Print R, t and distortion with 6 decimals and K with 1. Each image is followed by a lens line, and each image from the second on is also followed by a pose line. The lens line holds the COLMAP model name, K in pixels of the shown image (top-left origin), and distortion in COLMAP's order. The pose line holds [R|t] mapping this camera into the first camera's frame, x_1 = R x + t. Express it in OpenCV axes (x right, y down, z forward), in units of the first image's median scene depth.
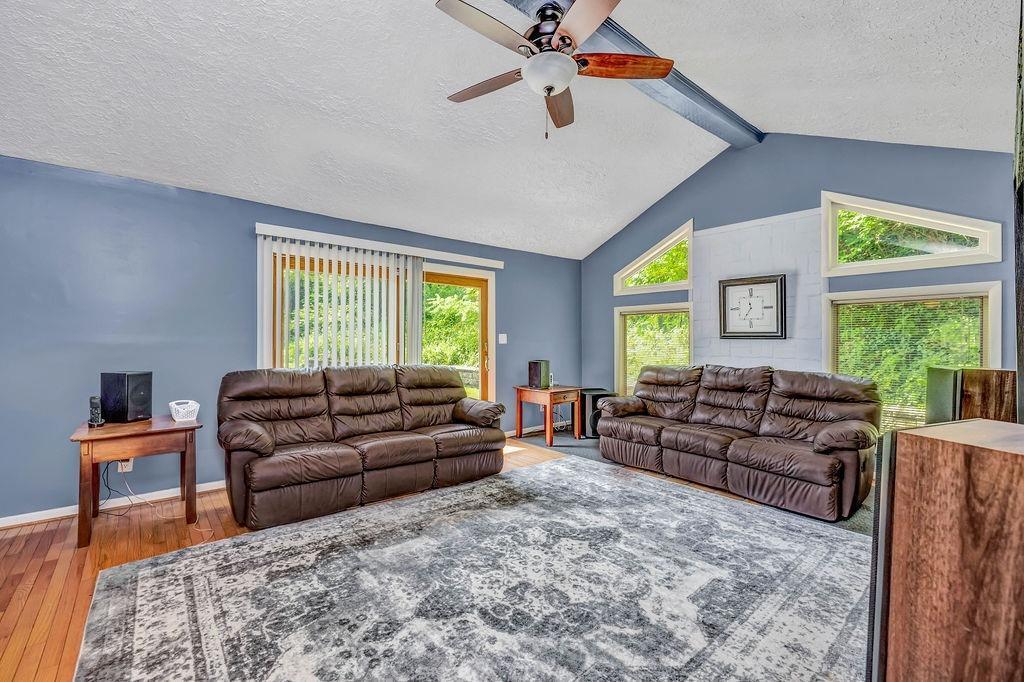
lens RADIAL K [[427.1, 0, 510.6], [0, 427.1, 341.5], [0, 0, 1]] dist [0.004032, 0.000552]
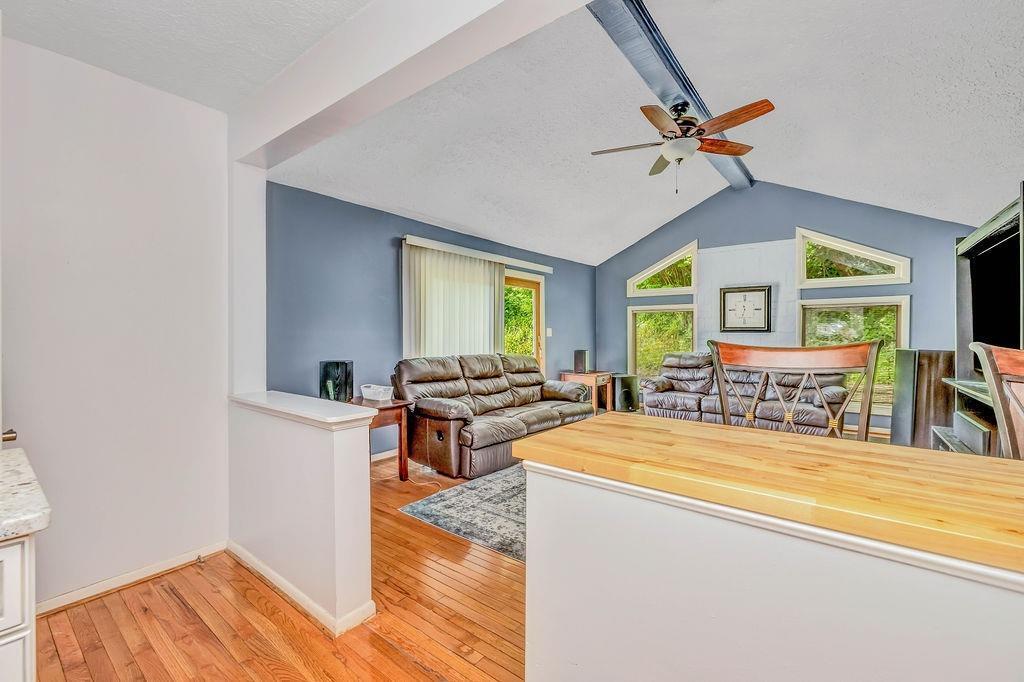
lens RADIAL K [[427.1, 0, 513.8], [0, 427.1, 337.8], [0, 0, 1]] dist [0.004032, 0.000552]
pose [[0.978683, -0.002896, 0.205357, -0.460590], [0.001406, 0.999972, 0.007400, 0.000076], [-0.205373, -0.006954, 0.978659, -0.185105]]
